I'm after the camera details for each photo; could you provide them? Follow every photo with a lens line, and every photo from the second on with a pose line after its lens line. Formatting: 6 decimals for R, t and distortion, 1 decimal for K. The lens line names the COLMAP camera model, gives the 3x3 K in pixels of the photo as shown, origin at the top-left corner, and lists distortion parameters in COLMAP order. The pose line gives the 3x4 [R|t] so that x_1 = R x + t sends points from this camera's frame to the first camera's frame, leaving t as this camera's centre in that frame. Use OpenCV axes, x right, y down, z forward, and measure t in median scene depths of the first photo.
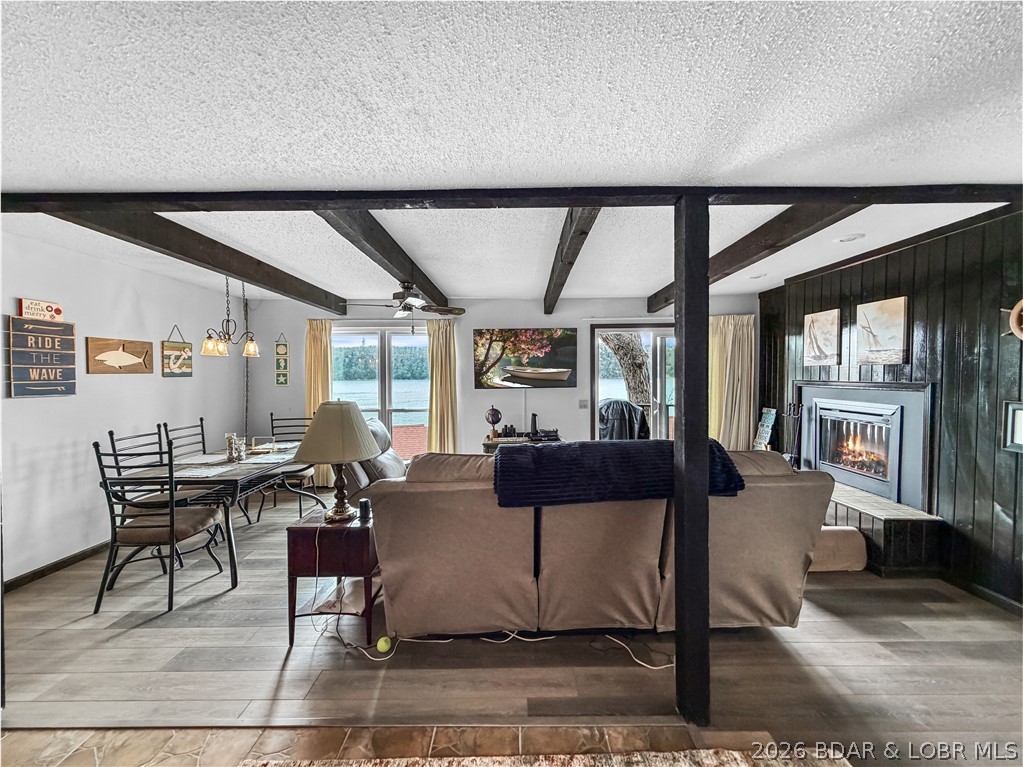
lens RADIAL K [[391.3, 0, 507.0], [0, 391.3, 382.0], [0, 0, 1]] dist [0.000714, 0.000033]
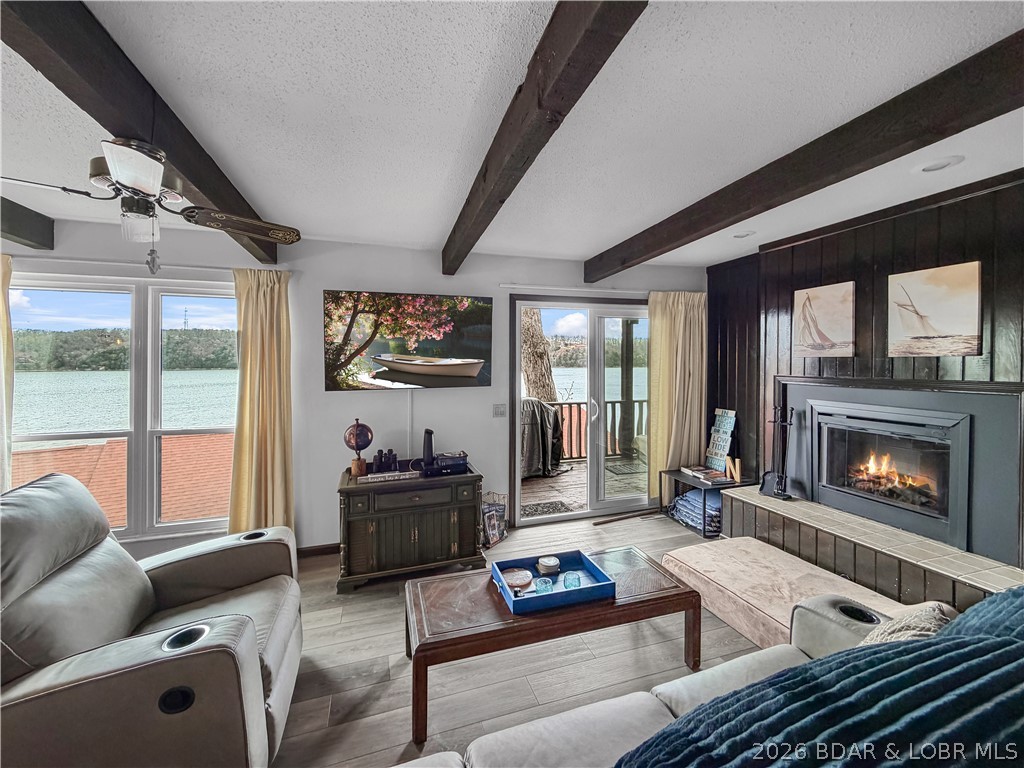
lens RADIAL K [[429.7, 0, 512.4], [0, 429.7, 358.8], [0, 0, 1]] dist [-0.001564, -0.000087]
pose [[0.949136, 0.005486, 0.314820, -0.018501], [0.003590, 0.999595, -0.028240, -0.012997], [-0.314847, 0.027934, 0.948731, 0.297088]]
